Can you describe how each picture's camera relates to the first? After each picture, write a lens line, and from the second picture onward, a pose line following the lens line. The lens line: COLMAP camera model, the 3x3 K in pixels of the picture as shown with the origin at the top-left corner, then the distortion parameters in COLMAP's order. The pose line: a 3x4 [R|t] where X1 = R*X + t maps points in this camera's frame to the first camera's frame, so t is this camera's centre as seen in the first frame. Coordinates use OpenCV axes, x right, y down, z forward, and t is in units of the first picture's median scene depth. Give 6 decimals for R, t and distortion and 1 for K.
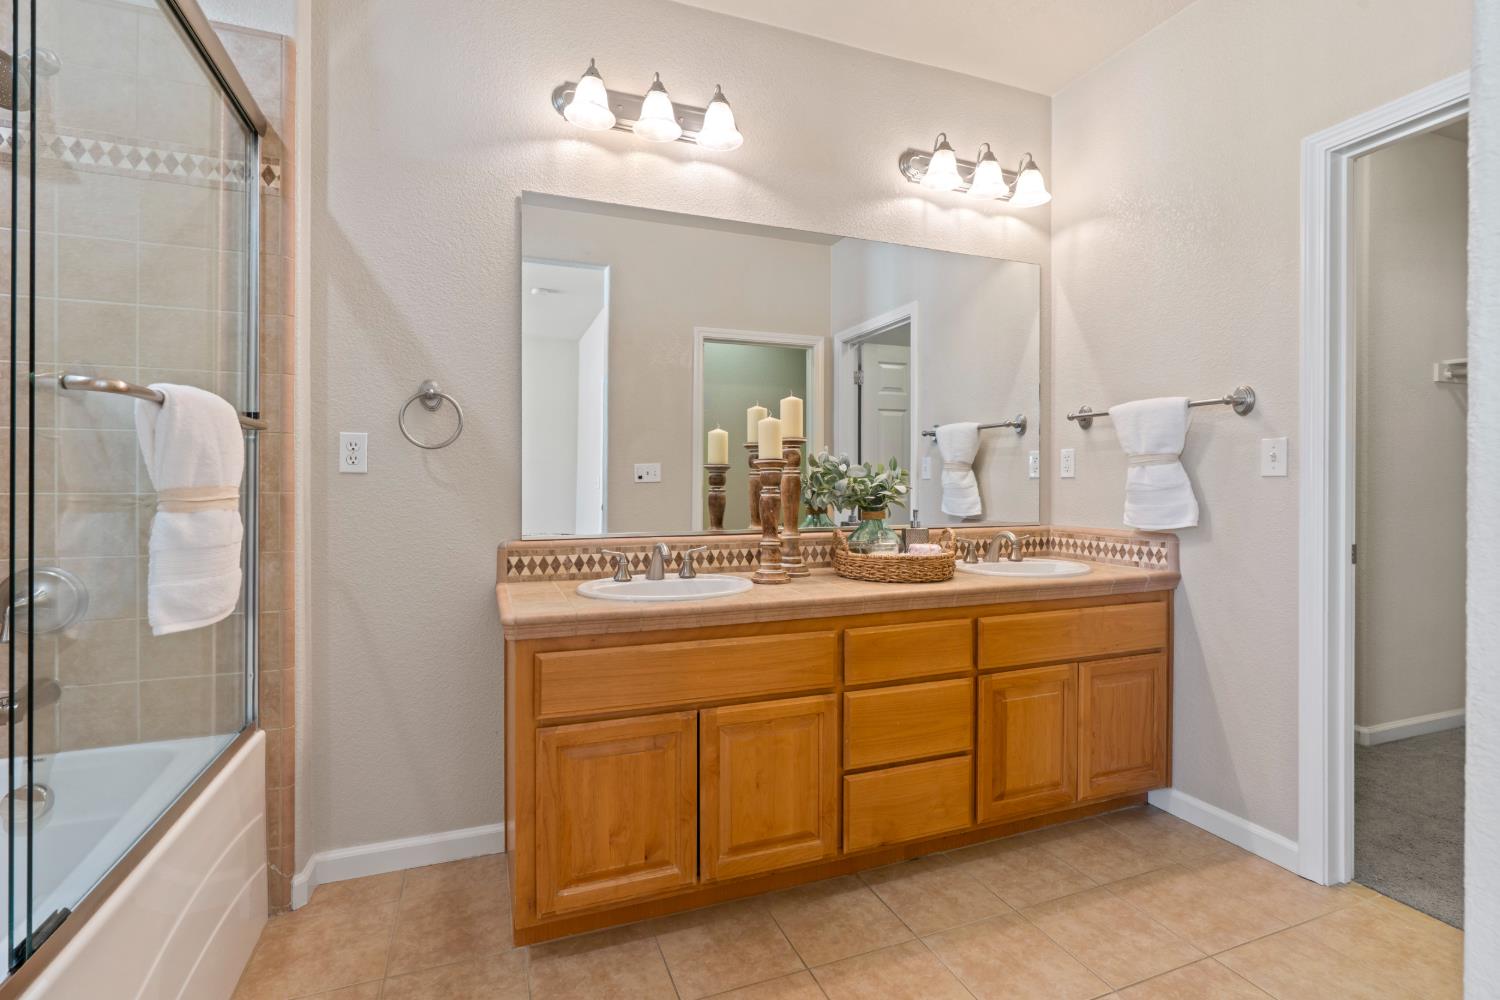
lens RADIAL K [[698.3, 0, 751.7], [0, 698.3, 472.7], [0, 0, 1]] dist [-0.000975, 0.001384]
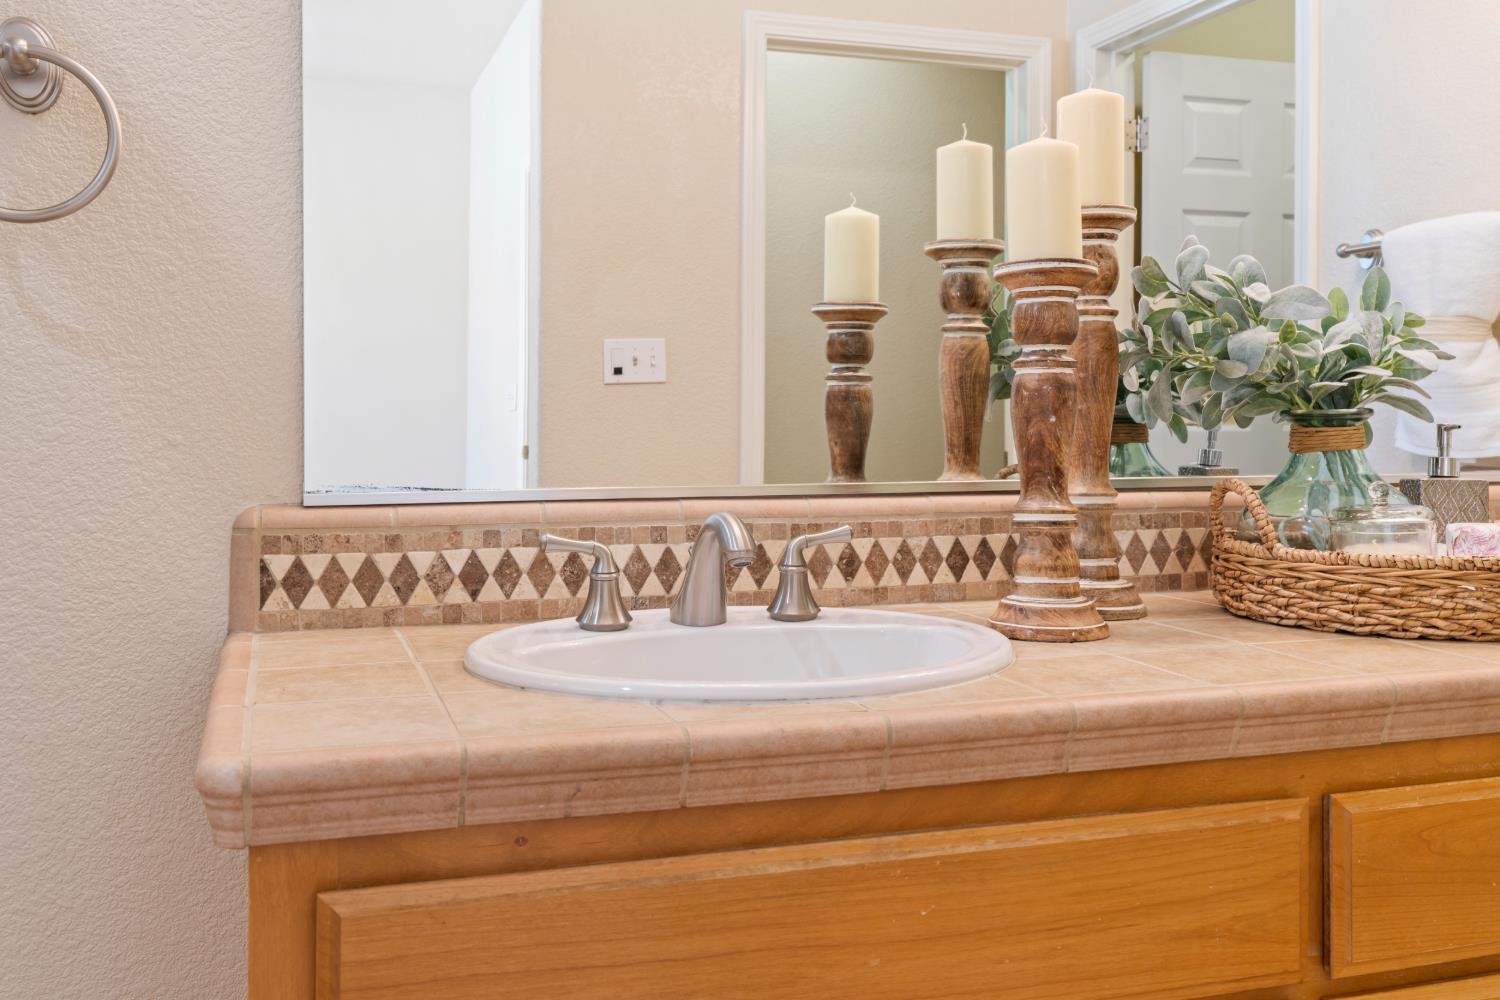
lens RADIAL K [[1374.1, 0, 747.7], [0, 1374.1, 427.0], [0, 0, 1]] dist [0.010798, 0.008463]
pose [[0.998973, 0.000358, -0.045304, -0.084249], [0.000545, 0.999802, 0.019915, 0.045082], [0.045302, -0.019920, 0.998775, 0.343139]]
